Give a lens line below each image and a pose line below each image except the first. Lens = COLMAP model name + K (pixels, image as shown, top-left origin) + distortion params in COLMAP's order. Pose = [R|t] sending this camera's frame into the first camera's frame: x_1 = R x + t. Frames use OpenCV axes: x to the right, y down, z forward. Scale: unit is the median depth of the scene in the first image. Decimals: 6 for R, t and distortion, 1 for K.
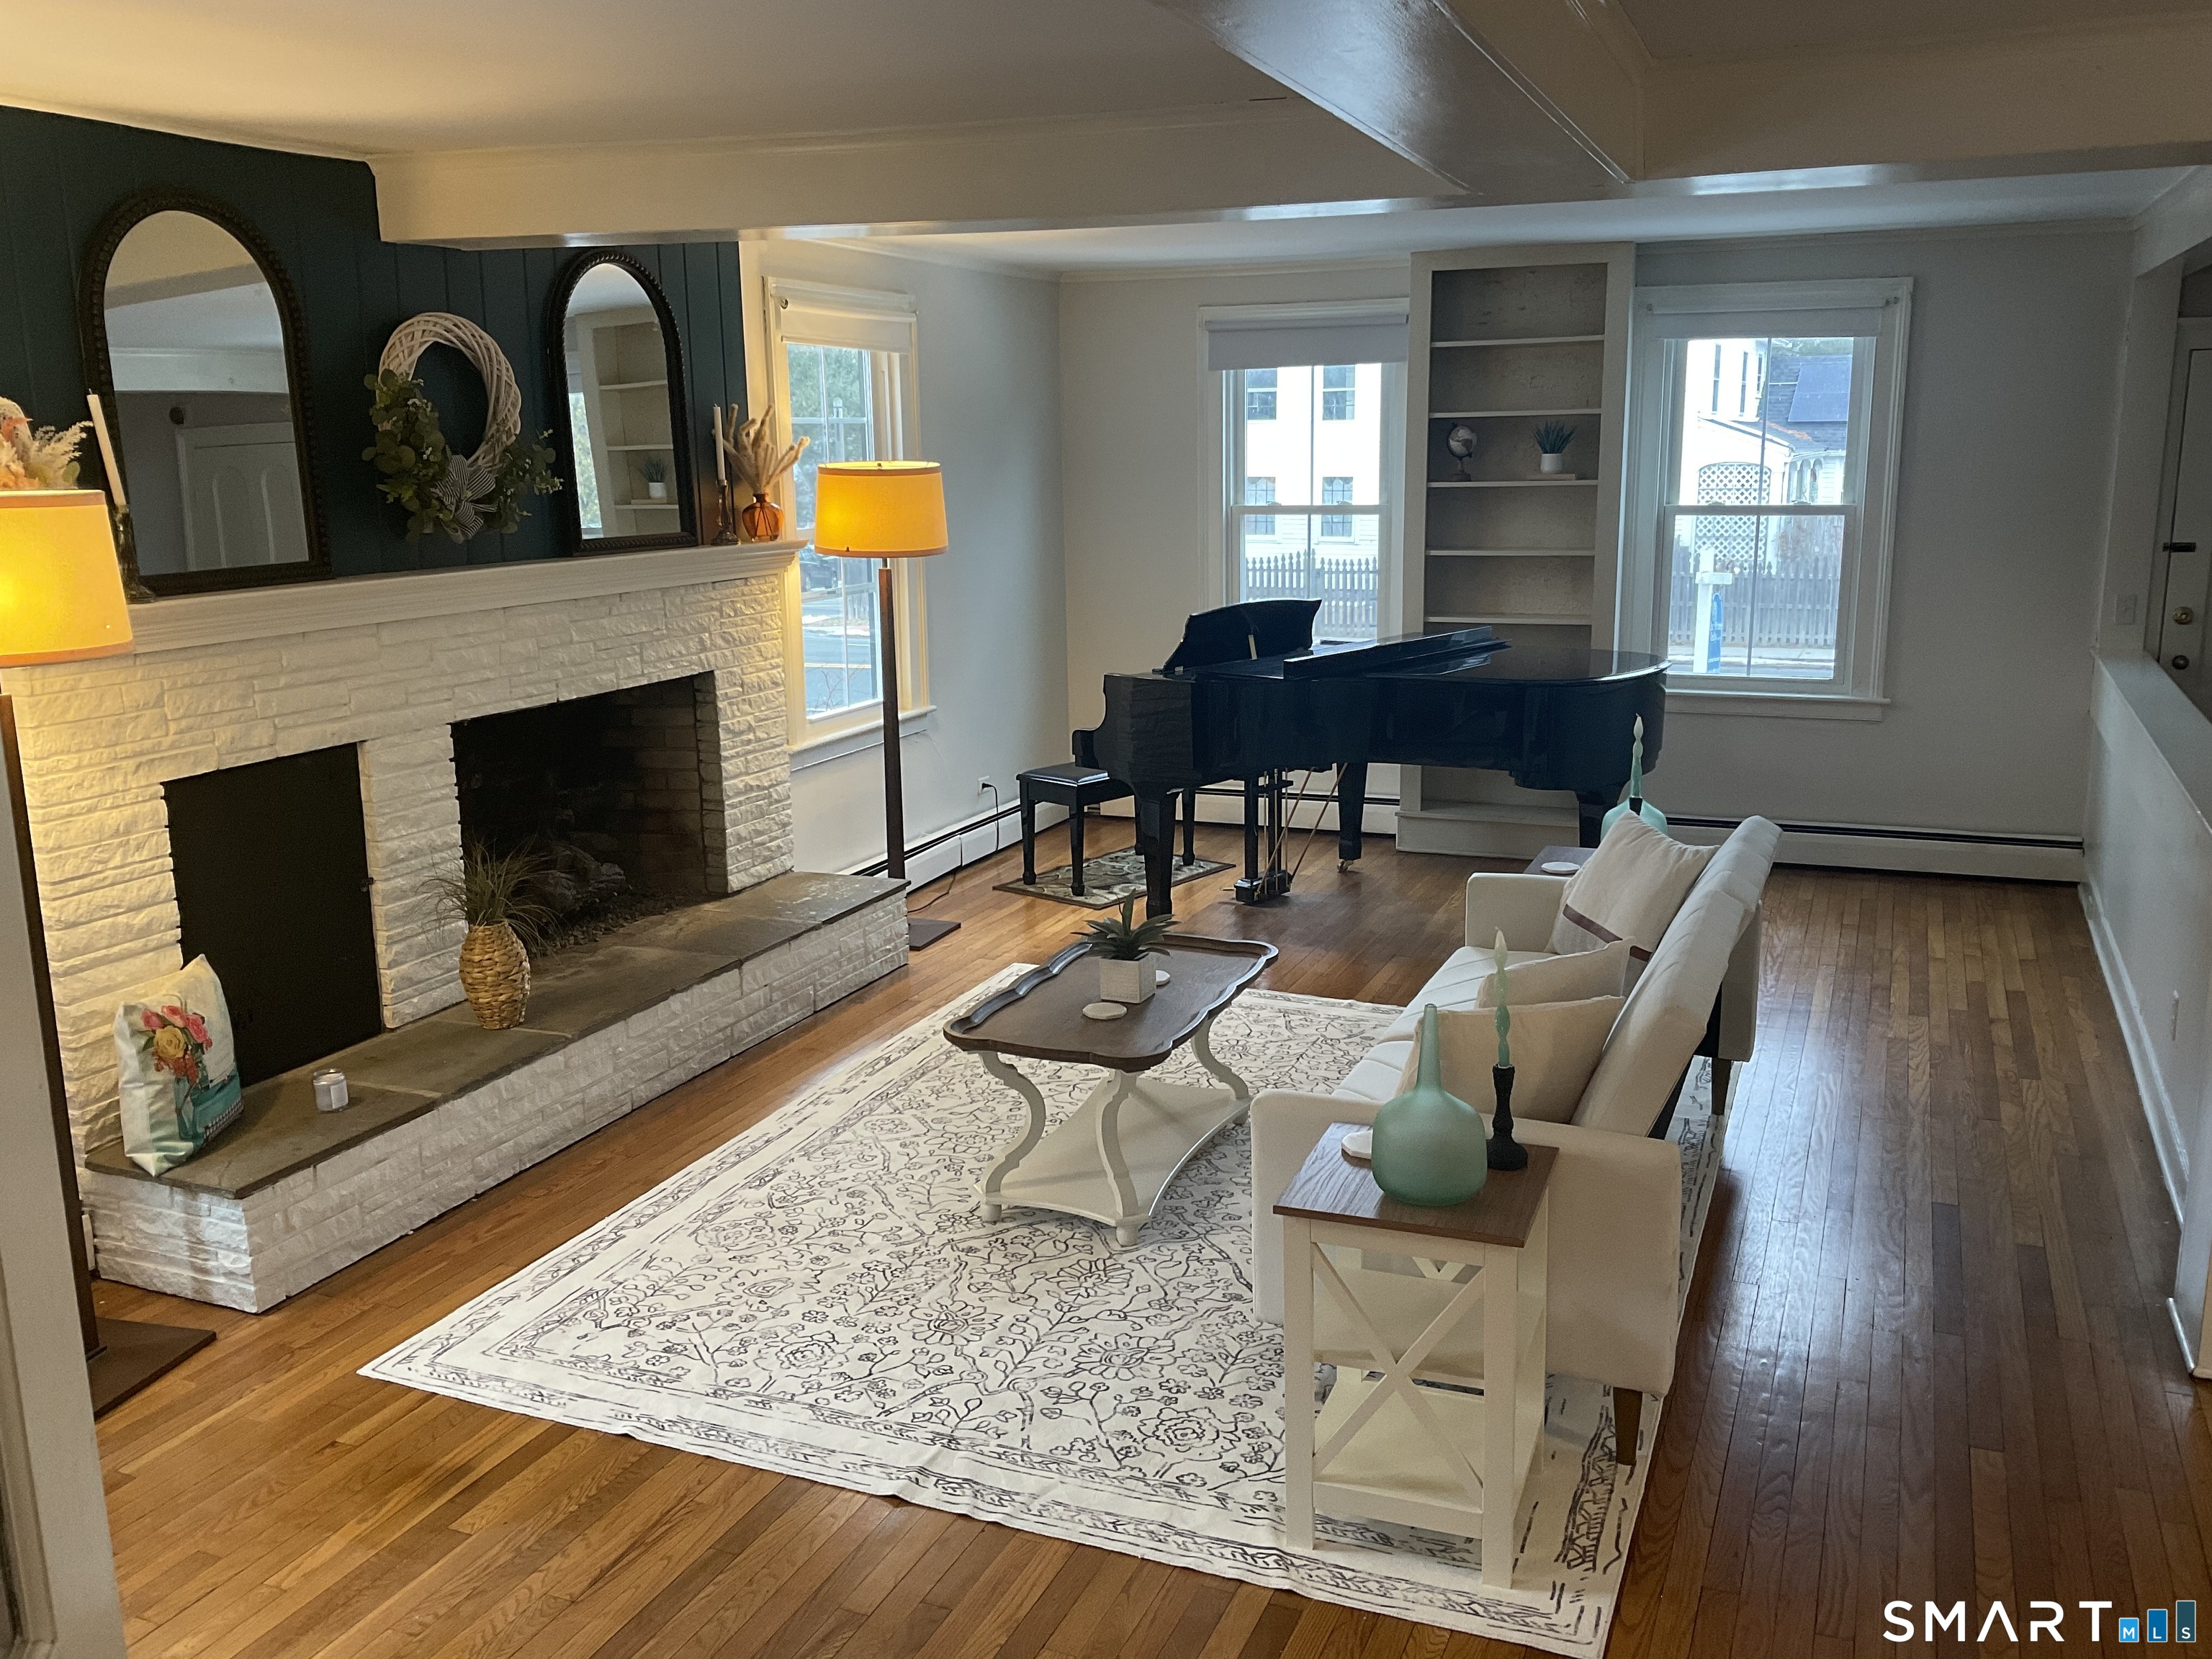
lens RADIAL K [[1855.4, 0, 1103.0], [0, 1855.4, 815.3], [0, 0, 1]] dist [0.093141, -0.172744]
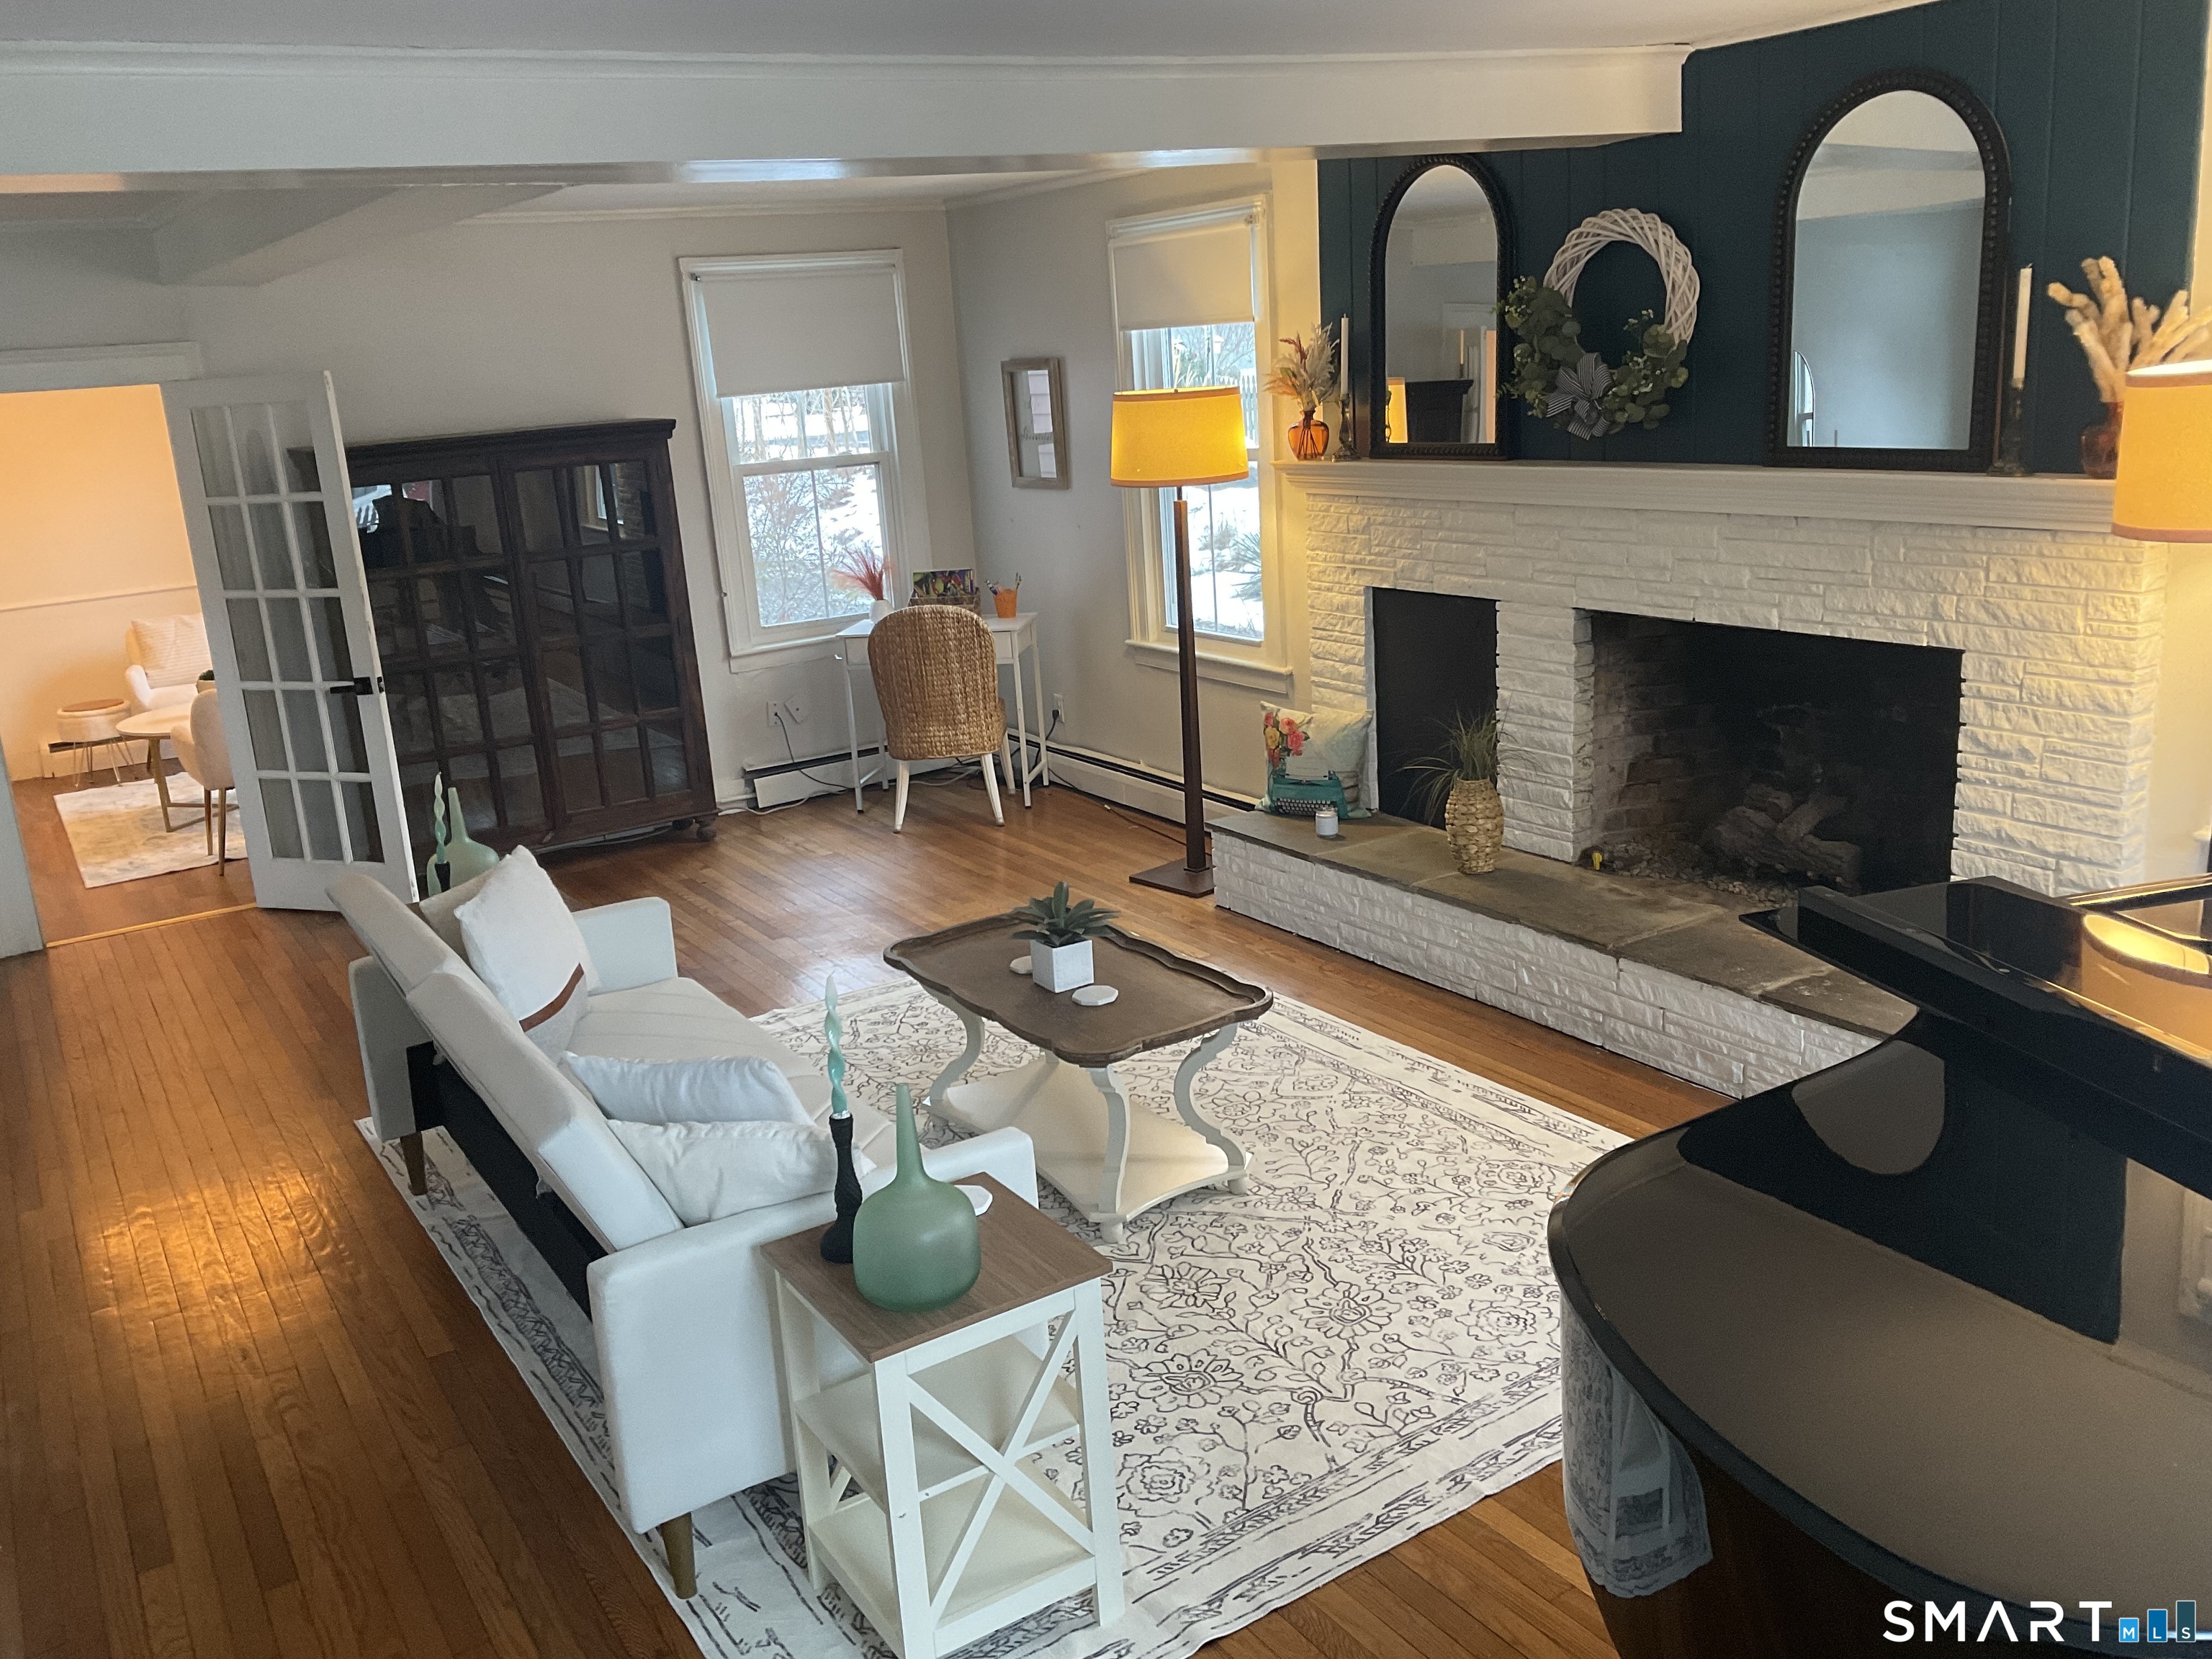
lens RADIAL K [[1855.4, 0, 1091.0], [0, 1855.4, 832.2], [0, 0, 1]] dist [0.093141, -0.172744]
pose [[-0.577342, 0.263794, -0.772715, 0.644256], [-0.084154, 0.922108, 0.377671, -0.300062], [0.812154, 0.283072, -0.510172, 1.312372]]
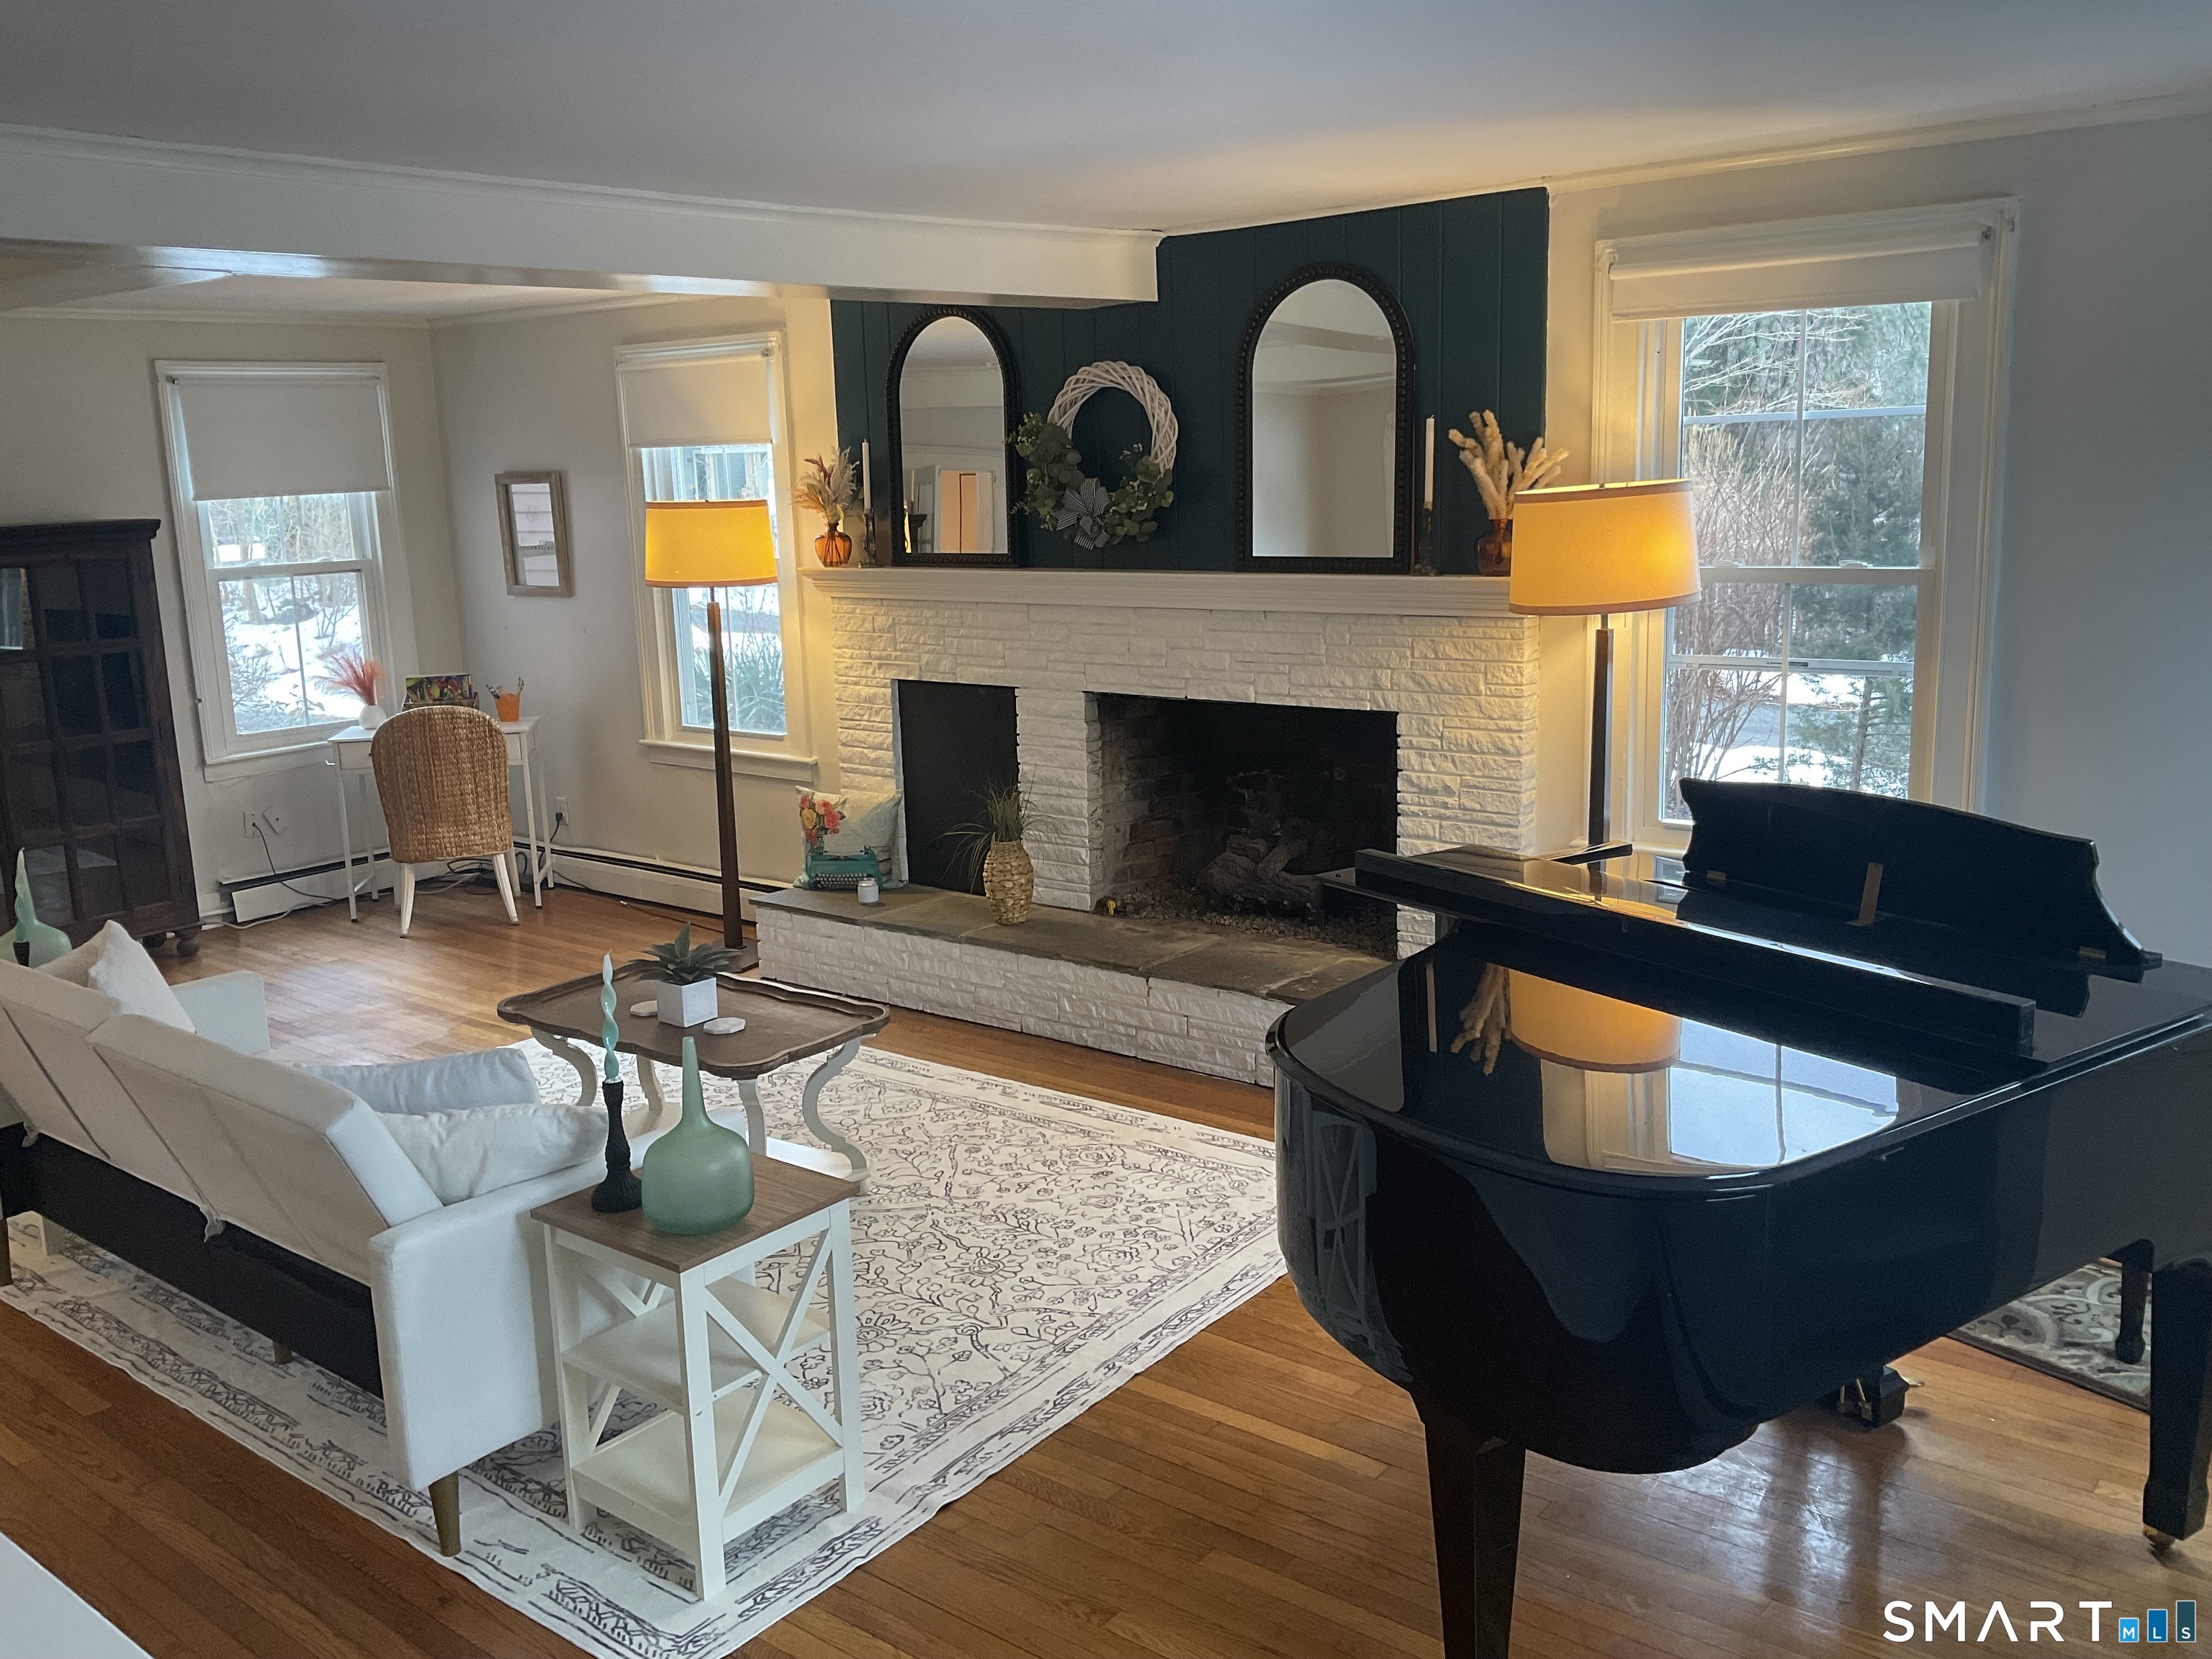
lens RADIAL K [[1855.4, 0, 1124.2], [0, 1855.4, 832.1], [0, 0, 1]] dist [0.093141, -0.172744]
pose [[-0.269496, 0.214200, -0.938877, 0.805203], [-0.155318, 0.952516, 0.261895, -0.280248], [0.950394, 0.216404, -0.223431, 1.281909]]
